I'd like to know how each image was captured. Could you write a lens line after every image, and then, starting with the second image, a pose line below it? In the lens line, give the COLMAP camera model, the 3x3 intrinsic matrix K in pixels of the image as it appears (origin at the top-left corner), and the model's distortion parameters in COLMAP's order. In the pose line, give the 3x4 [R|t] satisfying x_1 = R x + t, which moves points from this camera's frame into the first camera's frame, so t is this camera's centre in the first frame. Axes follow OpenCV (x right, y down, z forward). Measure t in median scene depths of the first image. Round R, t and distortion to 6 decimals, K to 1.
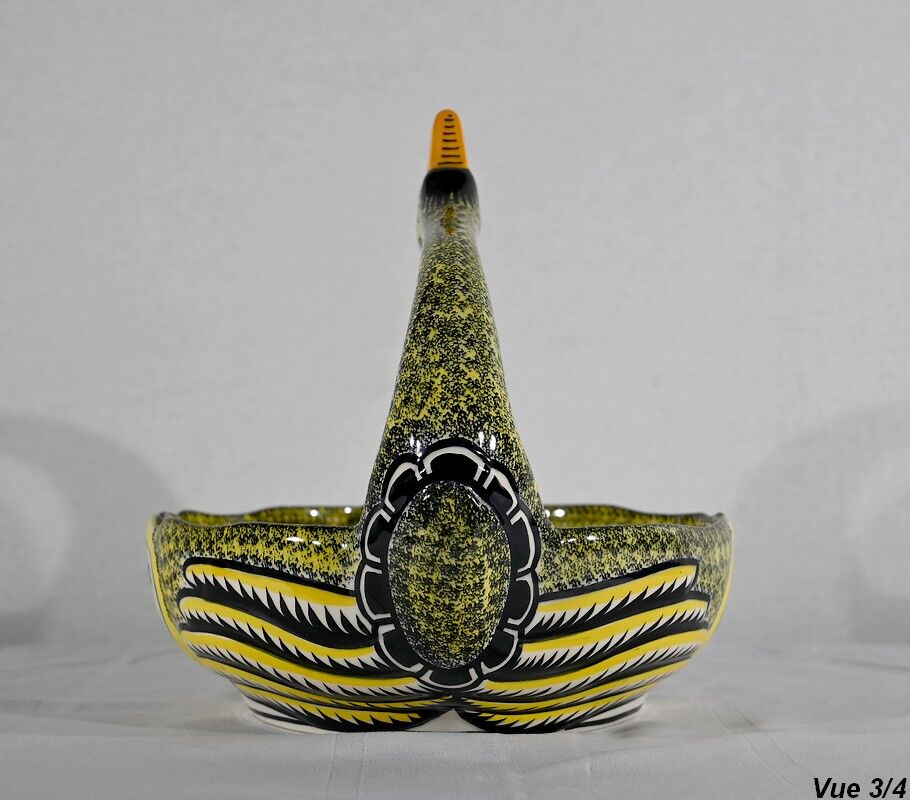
lens RADIAL K [[1839.9, 0, 455.0], [0, 1839.9, 400.0], [0, 0, 1]] dist [-0.014225, -0.059711]
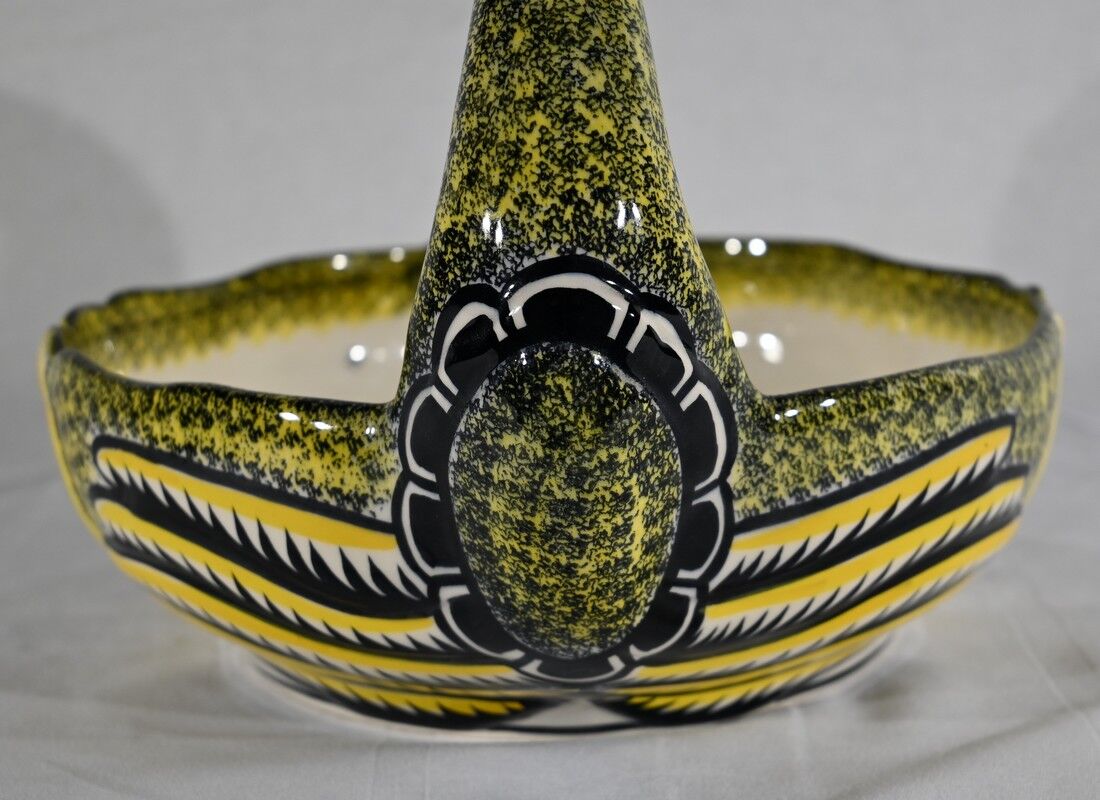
lens RADIAL K [[2116.7, 0, 604.4], [0, 2116.7, 474.3], [0, 0, 1]] dist [-0.008030, 0.019434]
pose [[0.999637, -0.026868, 0.002136, 0.006608], [0.025363, 0.964526, 0.262766, -0.071425], [-0.009120, -0.262616, 0.964857, 0.404281]]
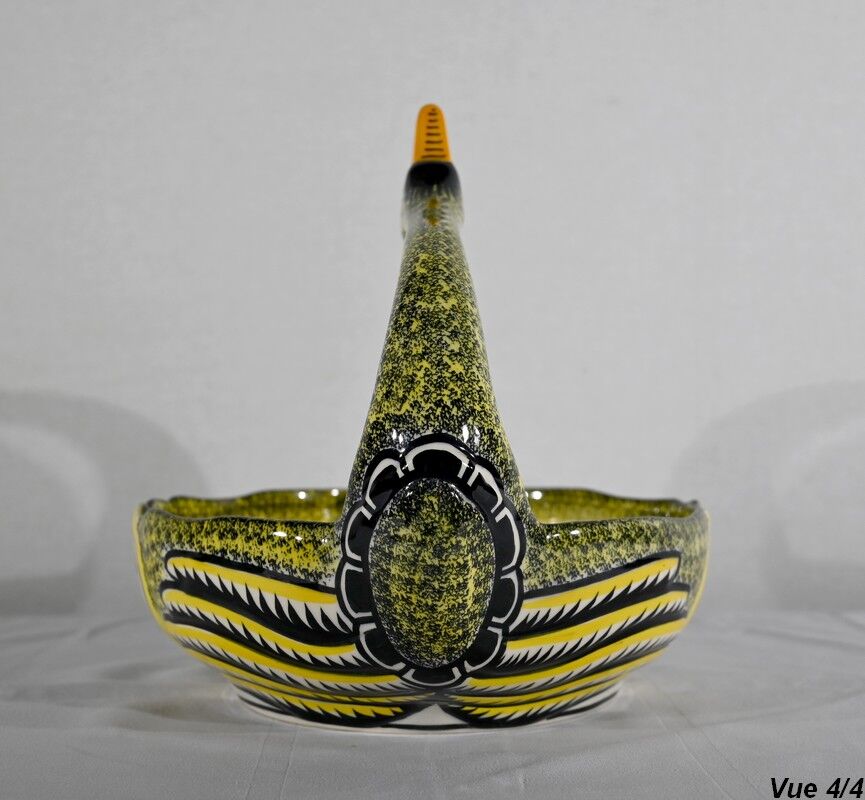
lens RADIAL K [[1421.8, 0, 478.1], [0, 1421.8, 431.5], [0, 0, 1]] dist [-0.011482, -0.013091]
pose [[0.999585, 0.001393, 0.028757, -0.000522], [-0.002467, 0.999299, 0.037348, -0.007868], [-0.028684, -0.037403, 0.998888, 0.246512]]
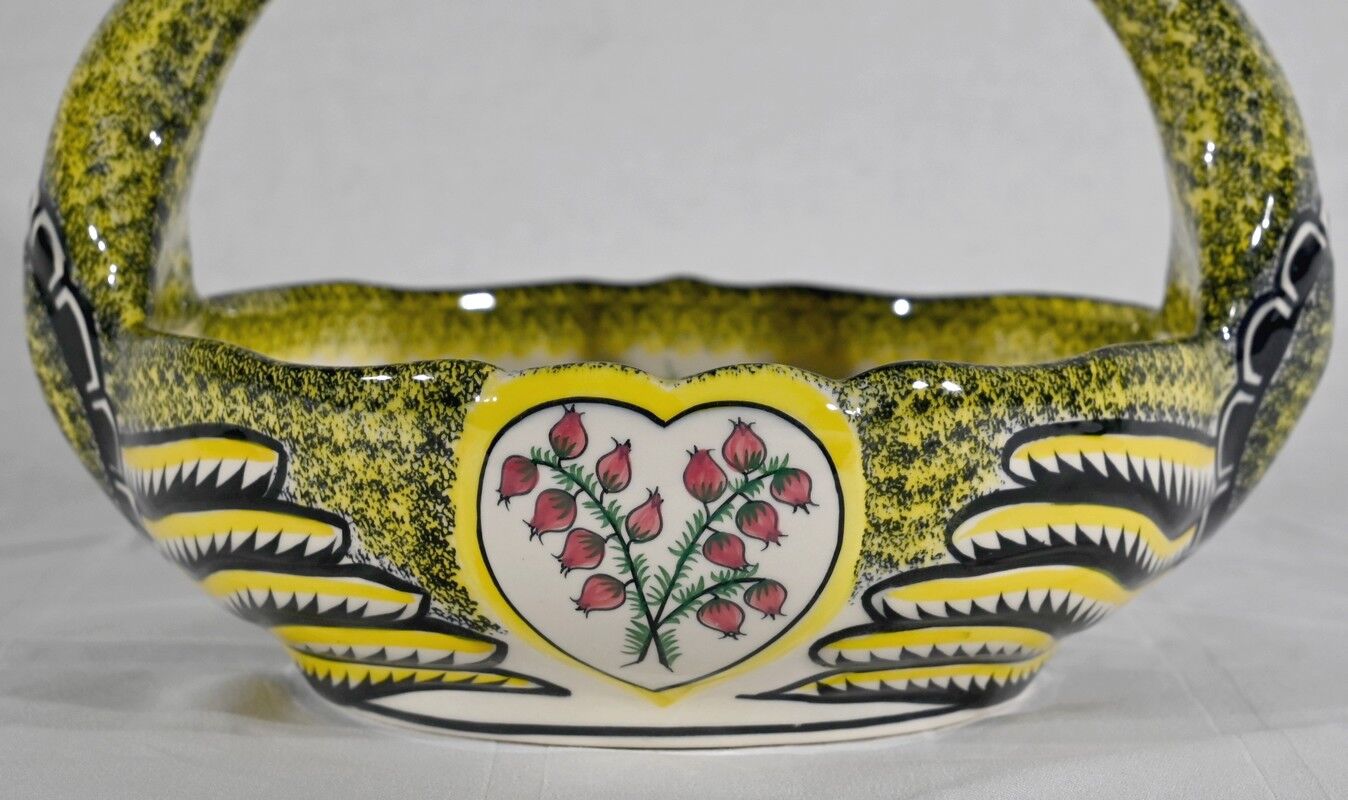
lens RADIAL K [[3261.3, 0, 773.1], [0, 3261.3, 146.4], [0, 0, 1]] dist [0.023026, 0.033675]
pose [[0.021760, -0.033251, 0.999210, -1.134866], [-0.034140, 0.998839, 0.033982, -0.024452], [-0.999180, -0.034853, 0.020600, 1.125716]]
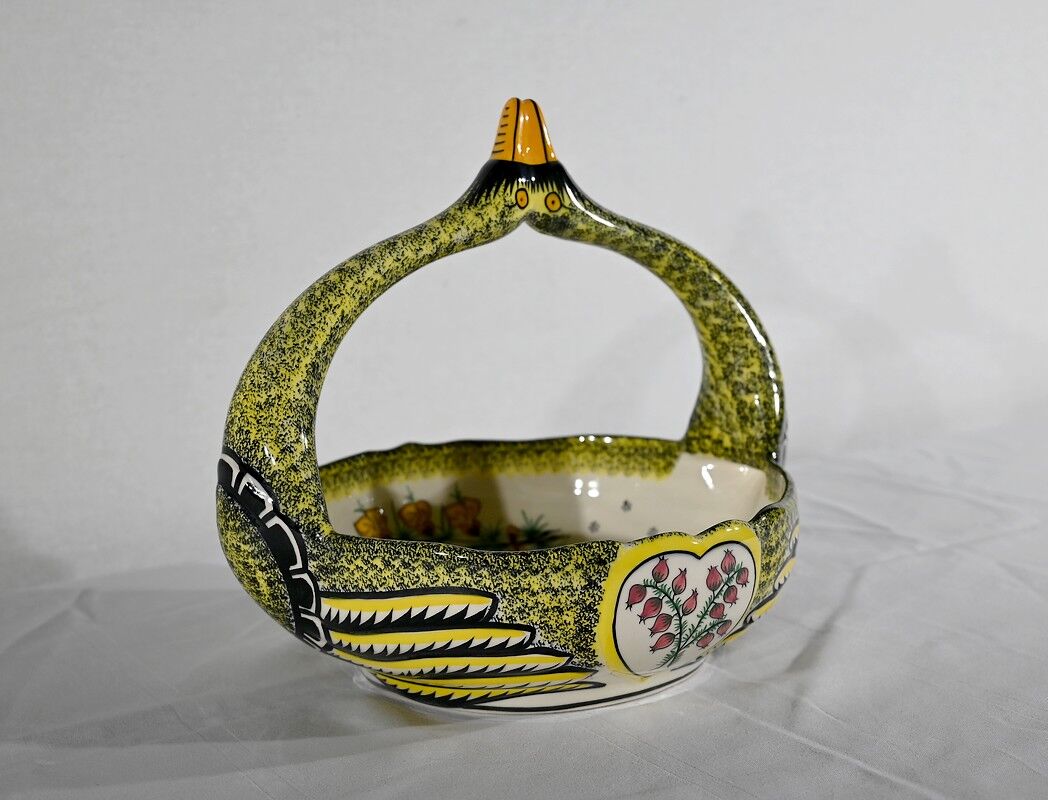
lens RADIAL K [[1467.2, 0, 522.4], [0, 1467.2, 446.2], [0, 0, 1]] dist [0.001923, -0.013814]
pose [[-0.504585, -0.149601, 0.850302, -0.872807], [0.000882, 0.984783, 0.173785, -0.127926], [-0.863362, 0.088439, -0.496775, 1.692043]]
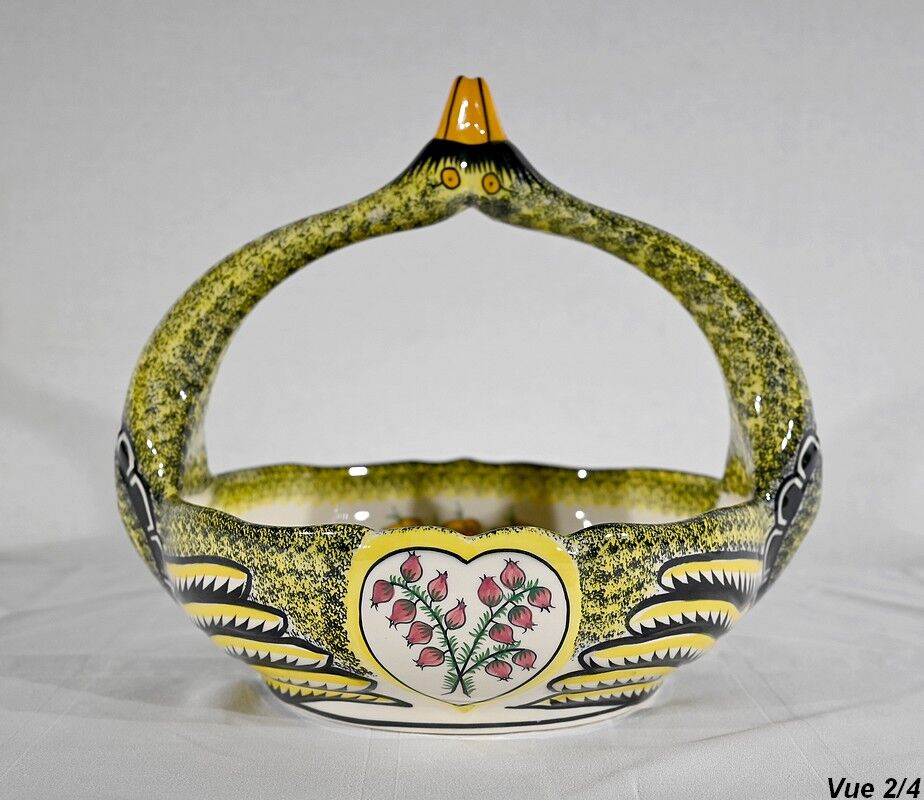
lens RADIAL K [[1303.1, 0, 464.8], [0, 1303.1, 423.6], [0, 0, 1]] dist [0.021472, -0.007855]
pose [[0.032106, -0.072851, 0.996826, -0.841396], [-0.028984, 0.996853, 0.073787, -0.028579], [-0.999064, -0.031261, 0.029893, 1.157435]]
